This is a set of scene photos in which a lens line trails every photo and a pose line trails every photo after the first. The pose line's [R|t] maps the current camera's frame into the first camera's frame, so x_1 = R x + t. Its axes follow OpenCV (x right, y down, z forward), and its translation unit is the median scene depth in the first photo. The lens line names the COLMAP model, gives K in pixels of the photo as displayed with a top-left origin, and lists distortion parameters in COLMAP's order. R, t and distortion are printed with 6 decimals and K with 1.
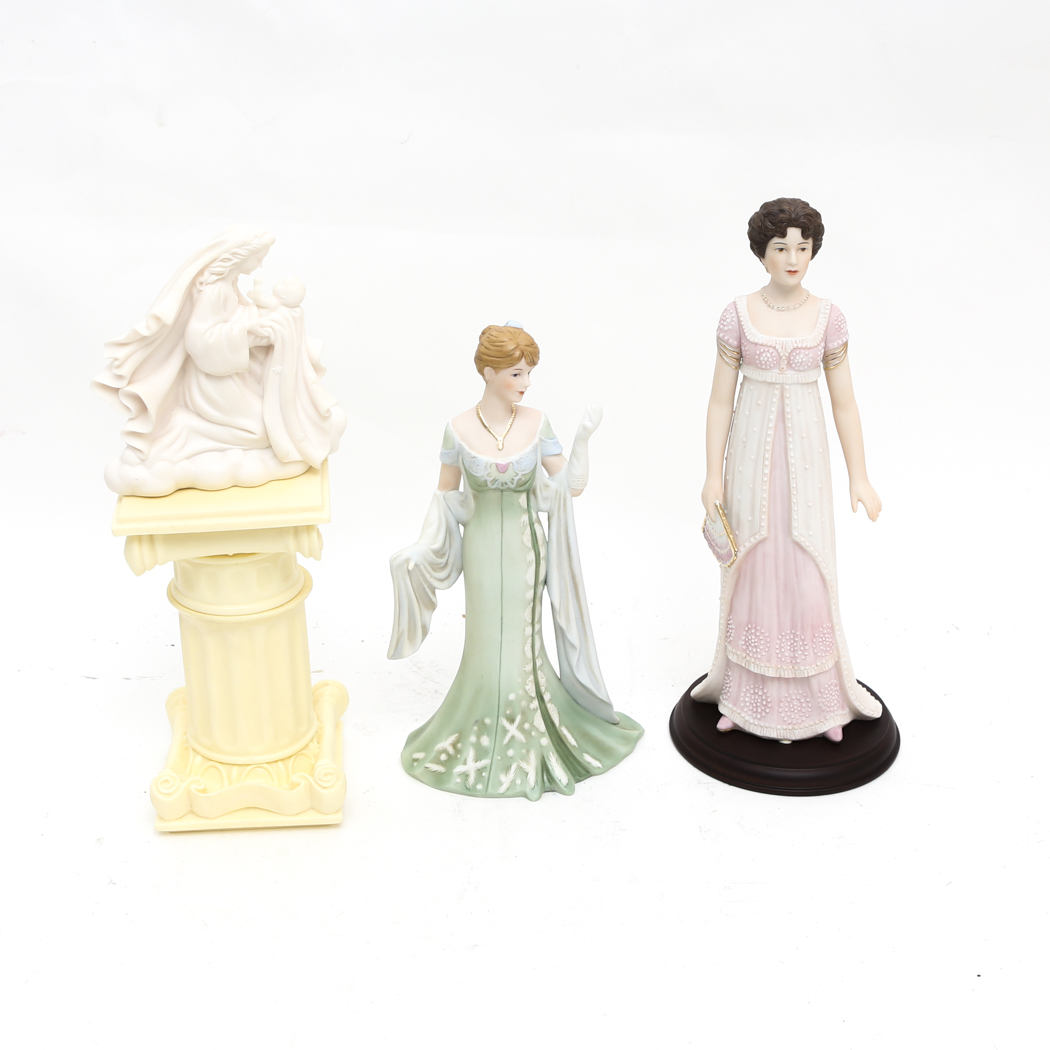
lens RADIAL K [[1768.3, 0, 525.0], [0, 1768.3, 525.0], [0, 0, 1]] dist [-0.037807, -0.098456]
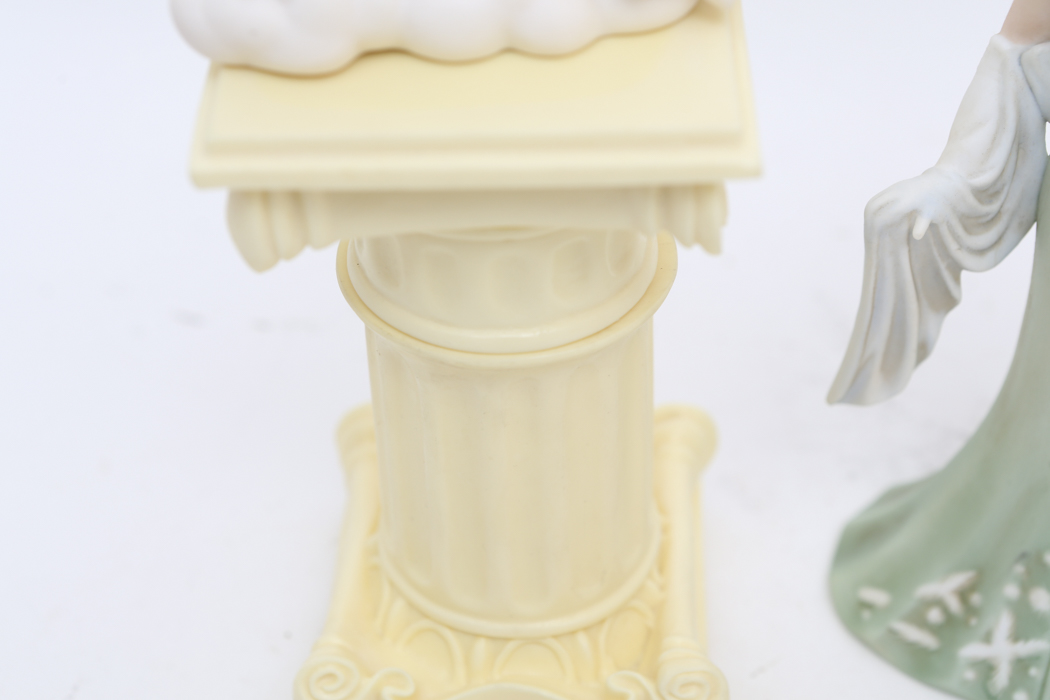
lens RADIAL K [[1949.4, 0, 525.0], [0, 1949.4, 350.0], [0, 0, 1]] dist [0.265752, 0.181765]
pose [[0.991900, 0.067682, -0.107485, -0.101004], [-0.034982, 0.959048, 0.281075, -0.073287], [0.122107, -0.275038, 0.953648, 0.525500]]
